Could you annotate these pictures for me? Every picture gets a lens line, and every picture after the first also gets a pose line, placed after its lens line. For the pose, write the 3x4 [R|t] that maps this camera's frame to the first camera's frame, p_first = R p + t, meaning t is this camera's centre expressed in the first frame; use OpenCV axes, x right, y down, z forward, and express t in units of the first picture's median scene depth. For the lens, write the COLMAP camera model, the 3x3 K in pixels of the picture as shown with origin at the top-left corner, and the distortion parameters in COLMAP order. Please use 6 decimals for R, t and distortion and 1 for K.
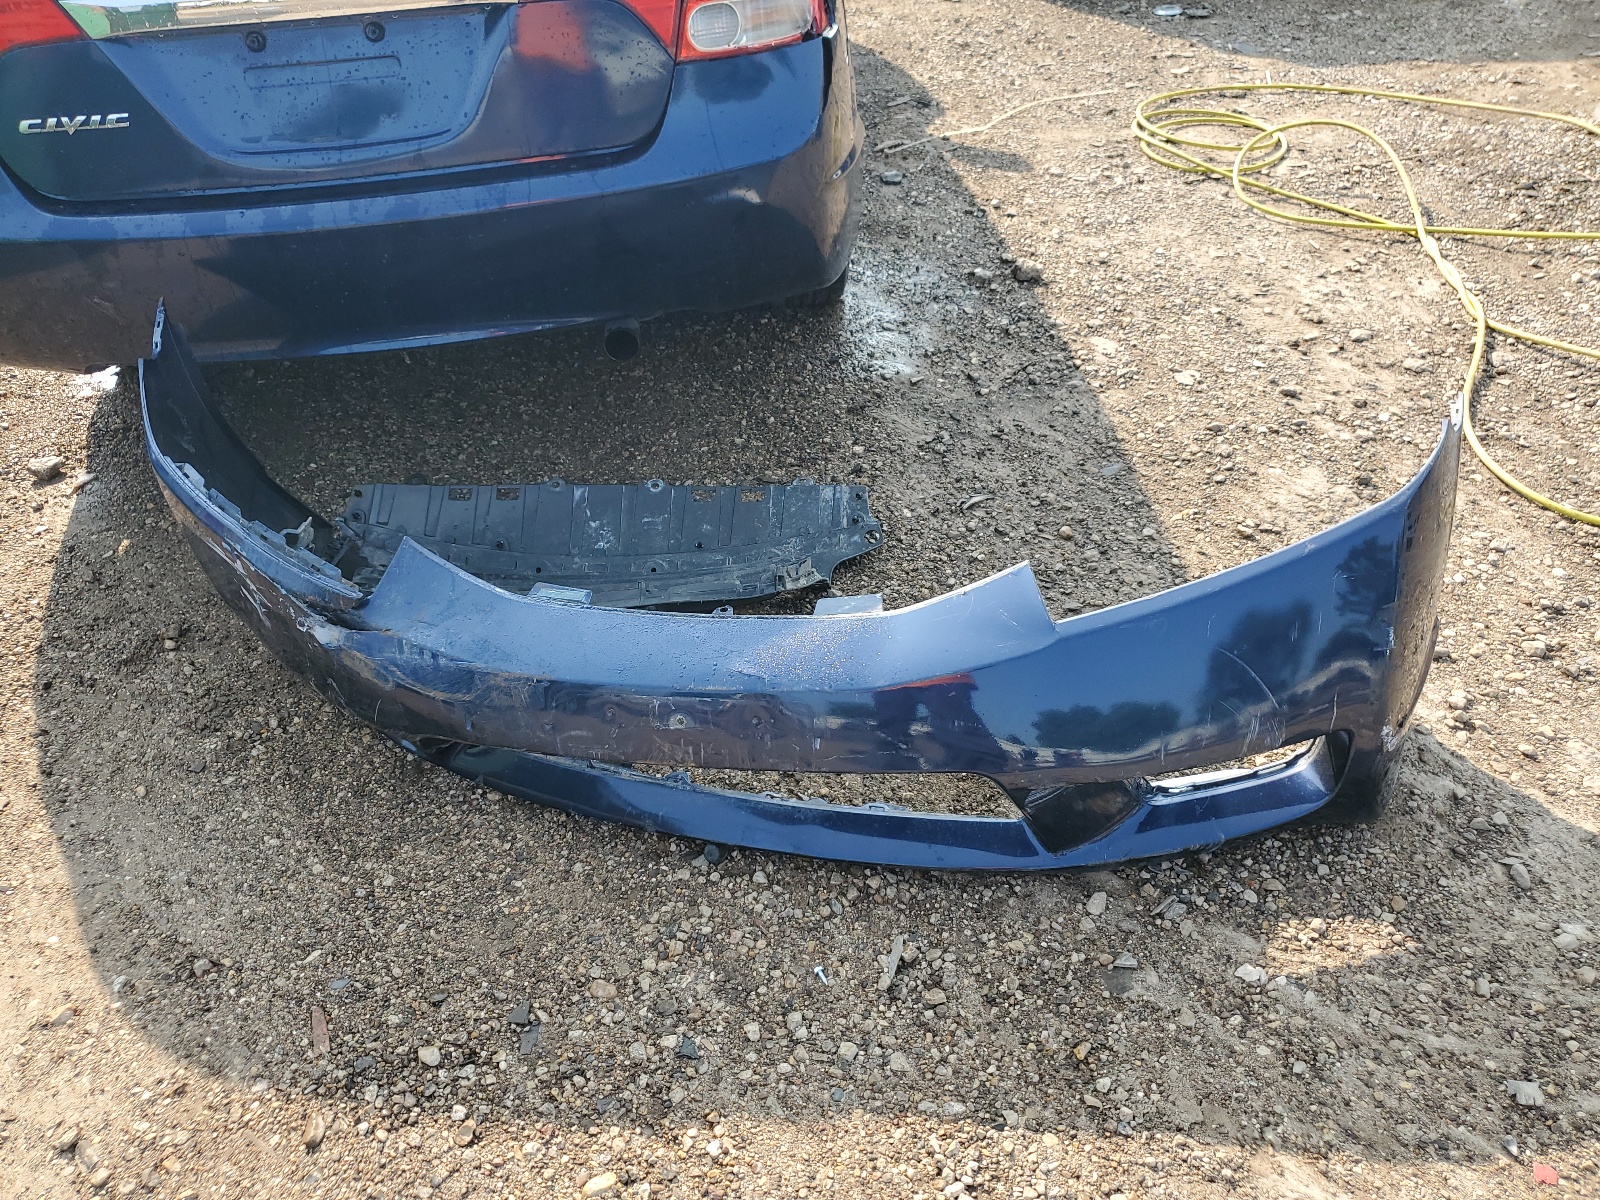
lens RADIAL K [[1220.6, 0, 785.9], [0, 1220.6, 606.4], [0, 0, 1]] dist [0.007828, 0.008531]
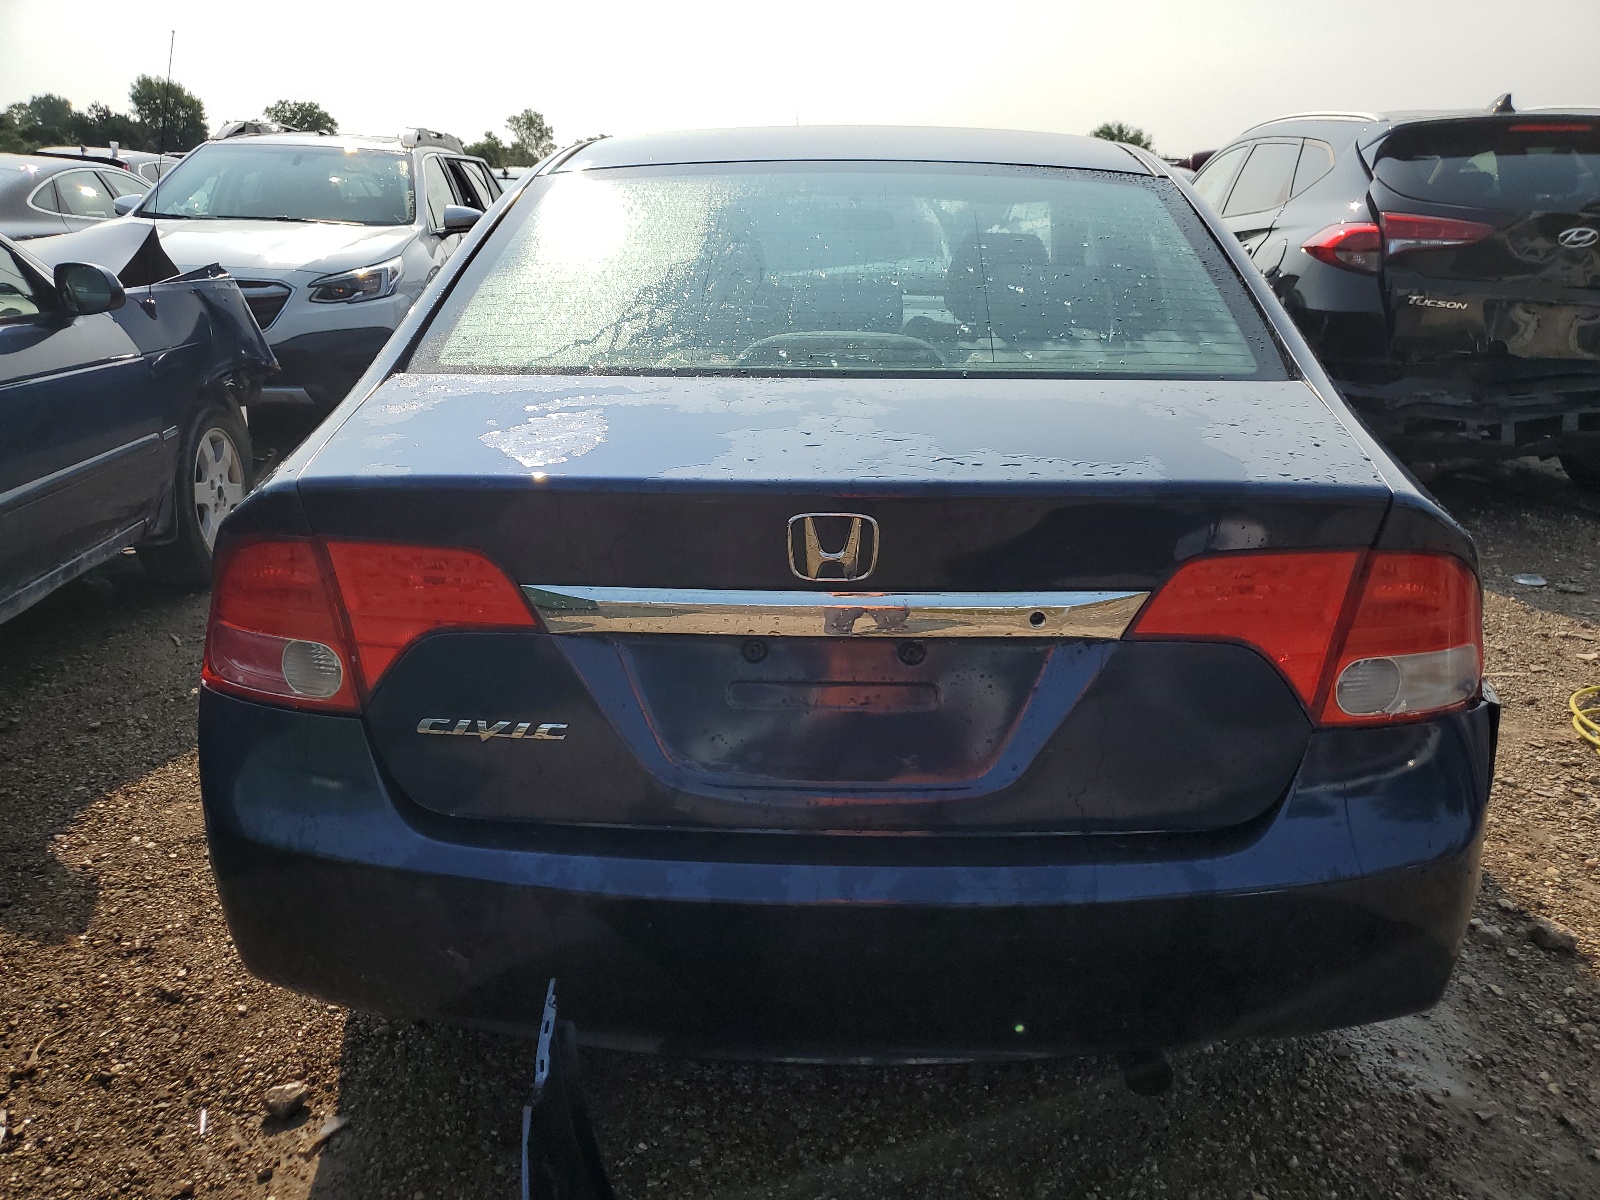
lens RADIAL K [[1220.6, 0, 810.9], [0, 1220.6, 603.1], [0, 0, 1]] dist [0.007828, 0.008531]
pose [[0.990815, 0.099939, -0.091088, -0.256291], [-0.124447, 0.937438, -0.325151, -0.193167], [0.052895, 0.333500, 0.941265, 0.228543]]
